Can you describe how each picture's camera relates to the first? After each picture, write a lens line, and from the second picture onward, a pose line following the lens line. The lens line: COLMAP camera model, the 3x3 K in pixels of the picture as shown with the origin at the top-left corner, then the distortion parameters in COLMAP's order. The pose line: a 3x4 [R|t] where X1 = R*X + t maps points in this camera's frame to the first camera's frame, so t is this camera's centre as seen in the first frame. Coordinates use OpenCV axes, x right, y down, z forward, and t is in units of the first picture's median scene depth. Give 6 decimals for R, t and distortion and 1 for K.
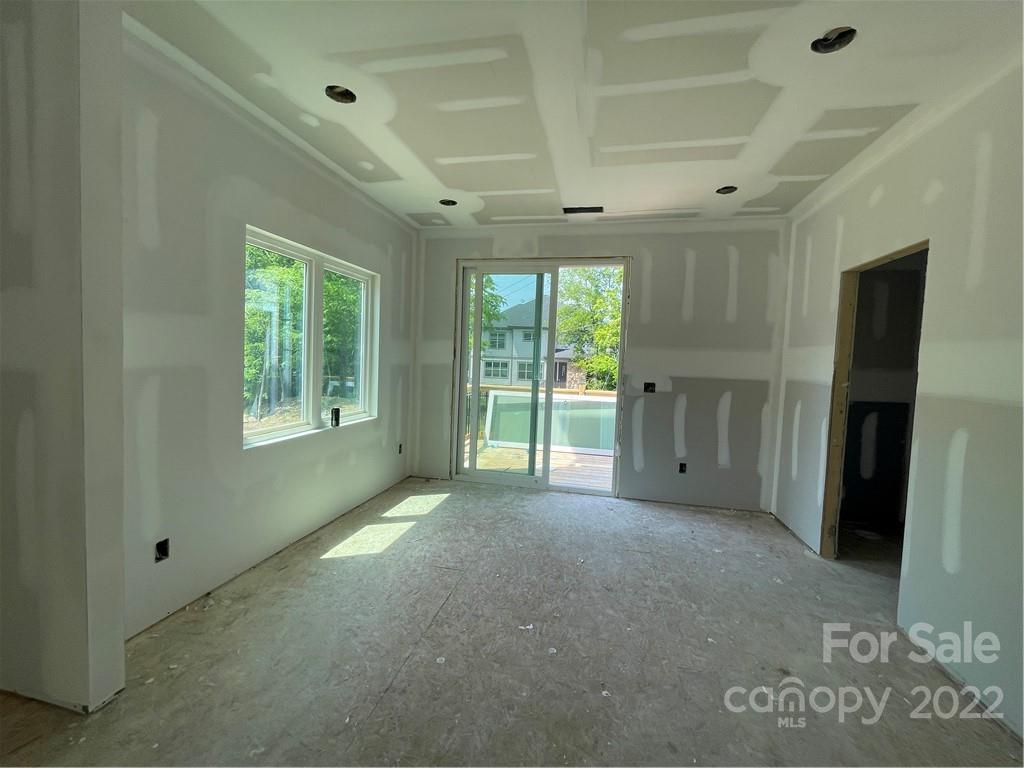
lens RADIAL K [[415.3, 0, 507.0], [0, 415.3, 381.7], [0, 0, 1]] dist [0.001194, 0.000450]
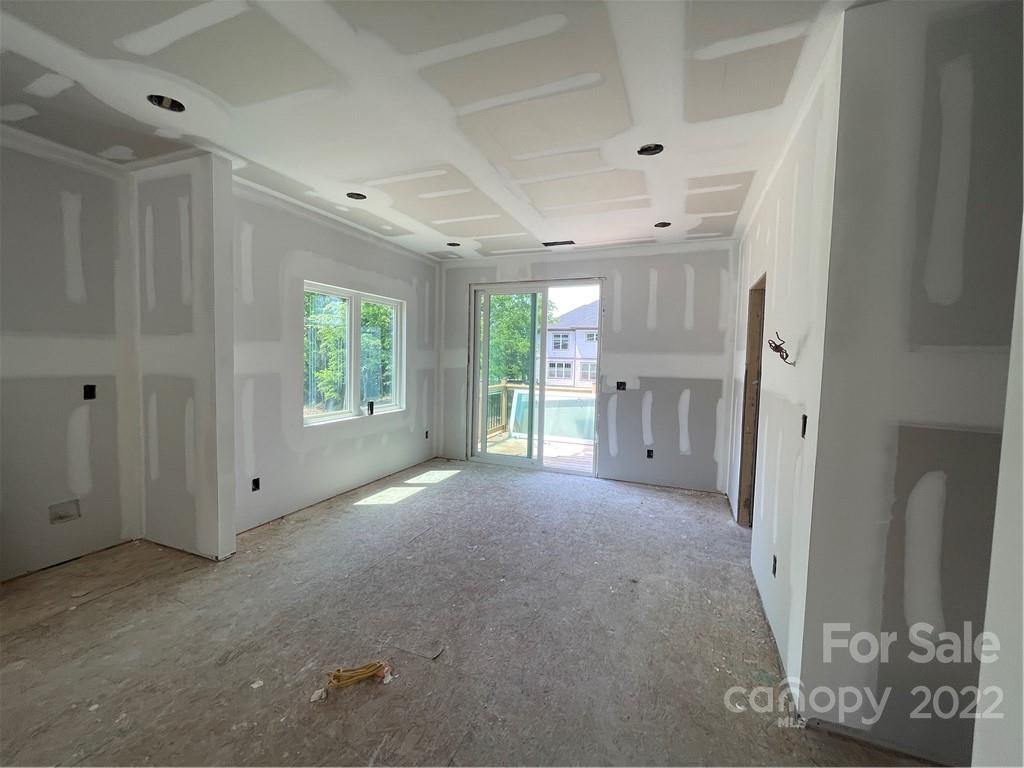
lens RADIAL K [[418.8, 0, 510.4], [0, 418.8, 382.3], [0, 0, 1]] dist [0.001171, 0.000073]
pose [[0.984786, -0.005520, -0.173683, 0.266615], [0.005571, 0.999984, -0.000192, 0.002500], [0.173682, -0.000778, 0.984802, -0.269737]]
